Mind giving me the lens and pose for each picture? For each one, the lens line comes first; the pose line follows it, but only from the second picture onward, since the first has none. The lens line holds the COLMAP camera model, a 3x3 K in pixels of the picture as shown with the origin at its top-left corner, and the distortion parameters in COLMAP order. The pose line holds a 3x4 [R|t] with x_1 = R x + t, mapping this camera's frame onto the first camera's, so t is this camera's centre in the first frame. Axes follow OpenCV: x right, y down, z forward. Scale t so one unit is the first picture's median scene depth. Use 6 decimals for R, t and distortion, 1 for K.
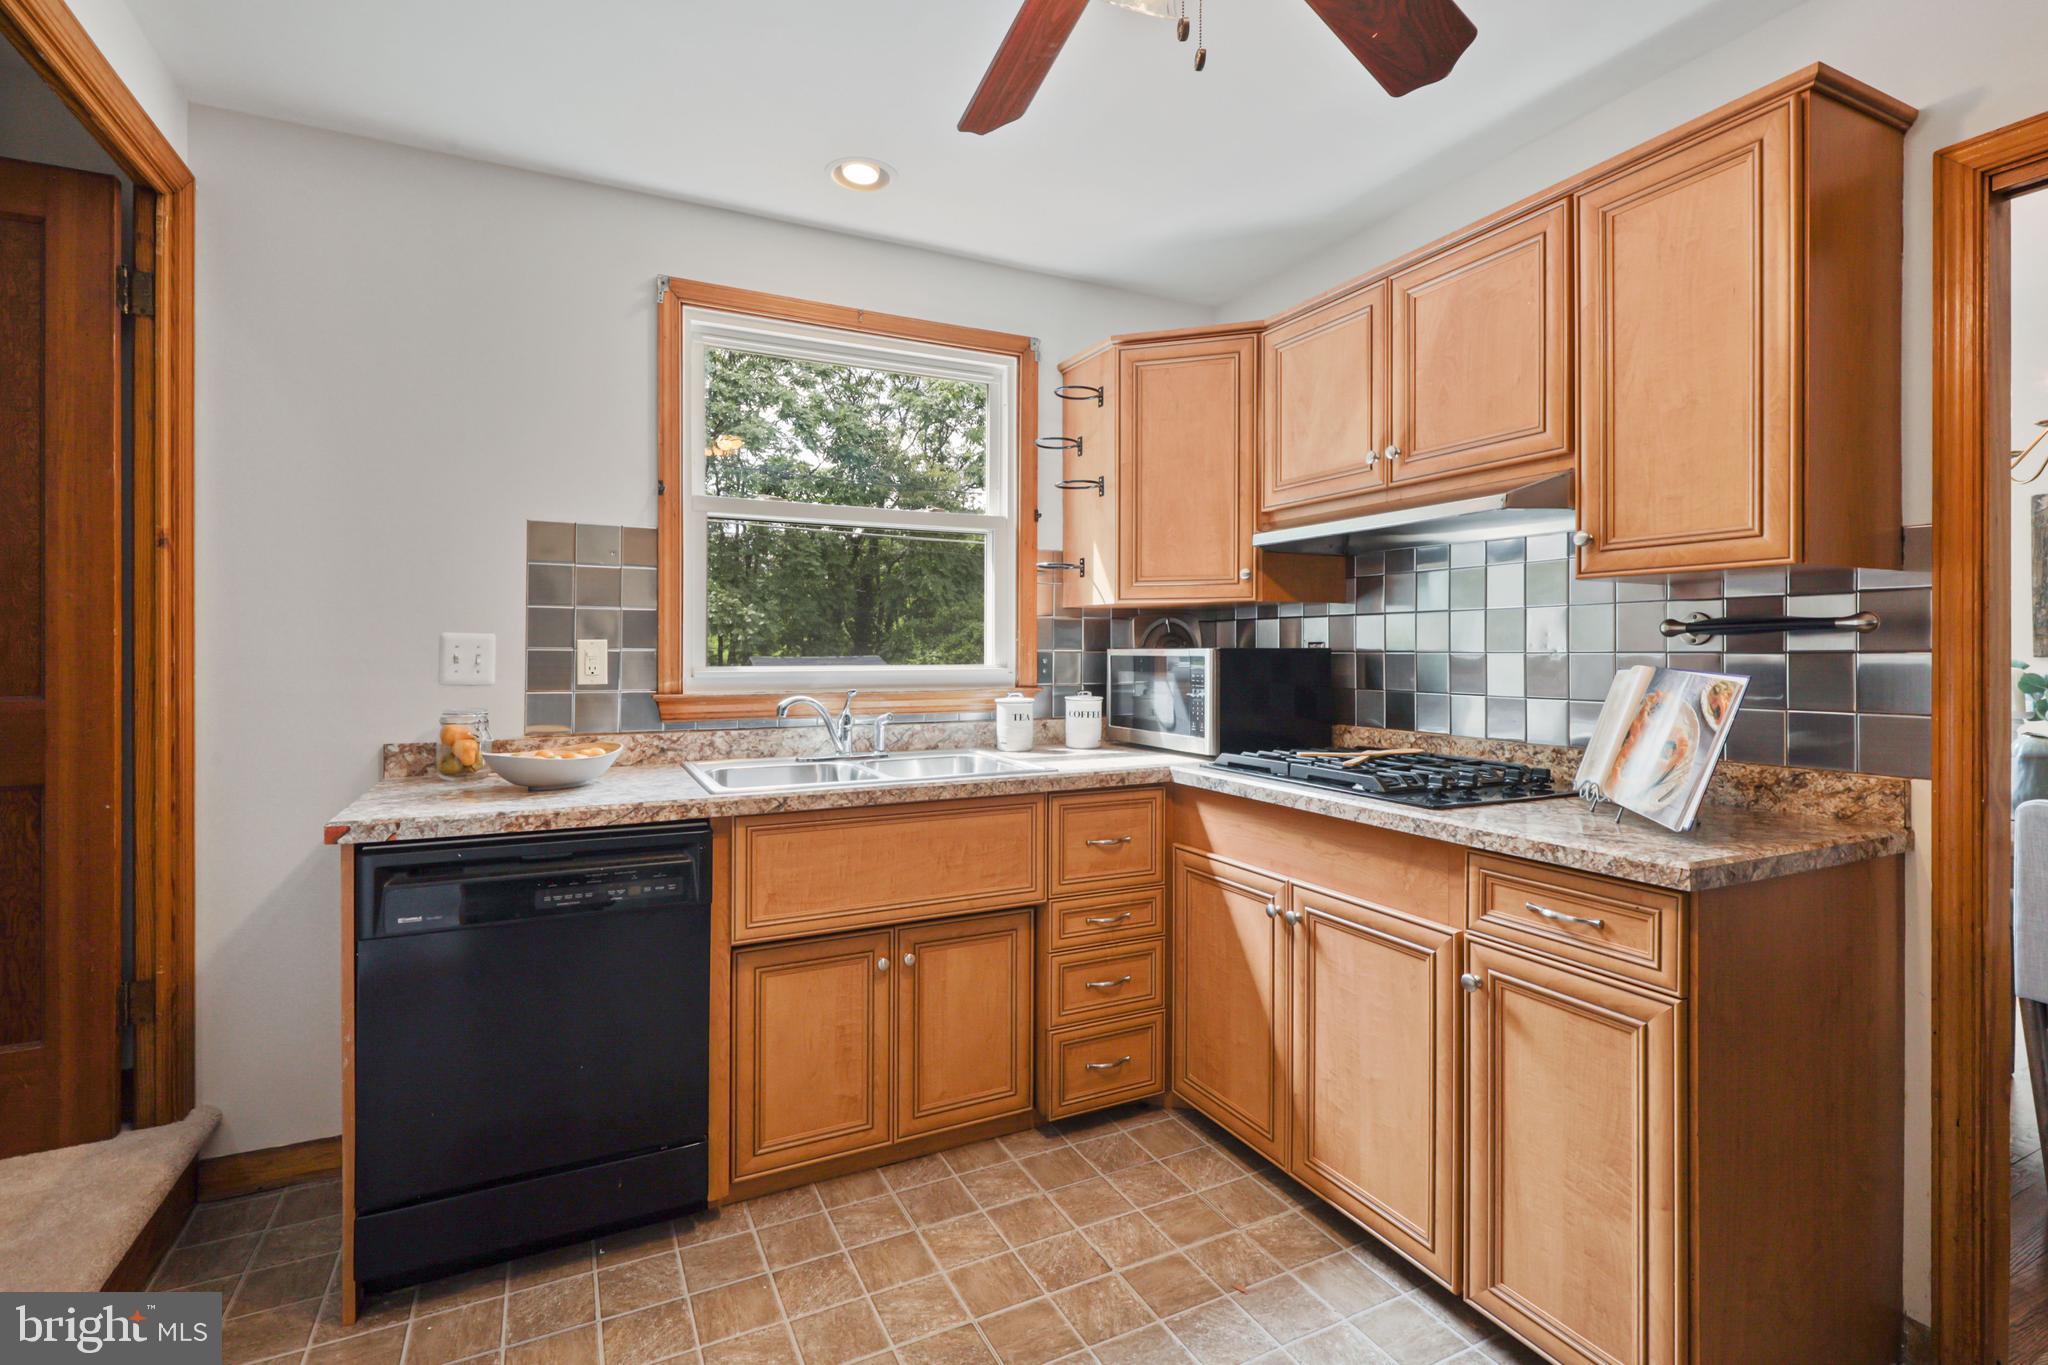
lens RADIAL K [[948.7, 0, 1055.4], [0, 948.7, 653.2], [0, 0, 1]] dist [0.000484, -0.000637]
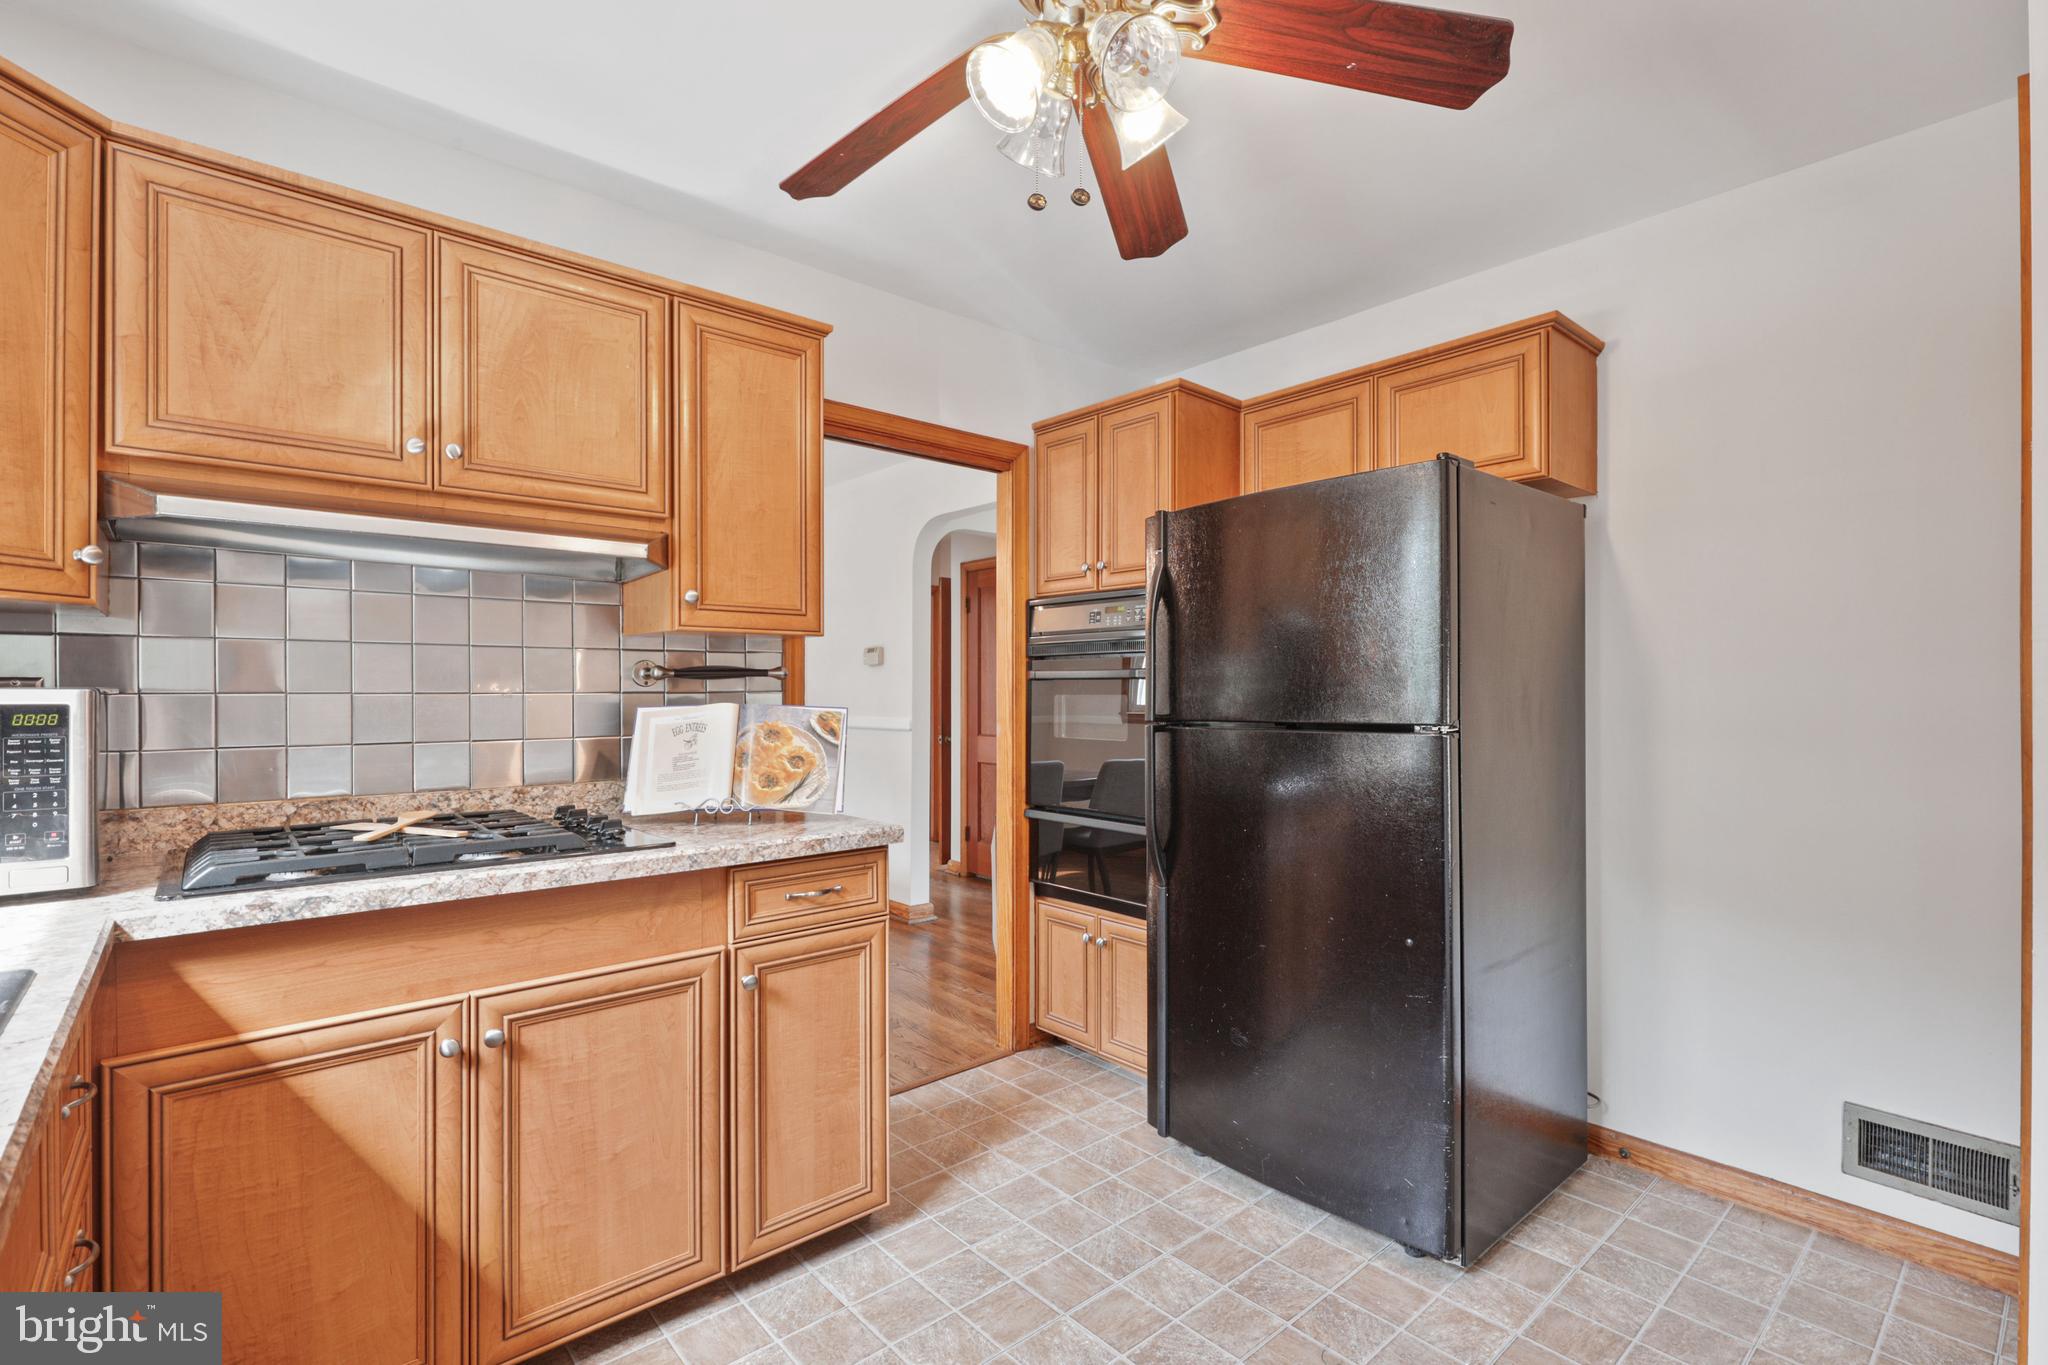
lens RADIAL K [[948.7, 0, 1037.9], [0, 948.7, 685.6], [0, 0, 1]] dist [0.000484, -0.000637]
pose [[-0.241938, -0.000068, 0.970292, -0.687698], [-0.000468, 1.000000, -0.000047, -0.009744], [-0.970292, -0.000465, -0.241938, 0.852216]]
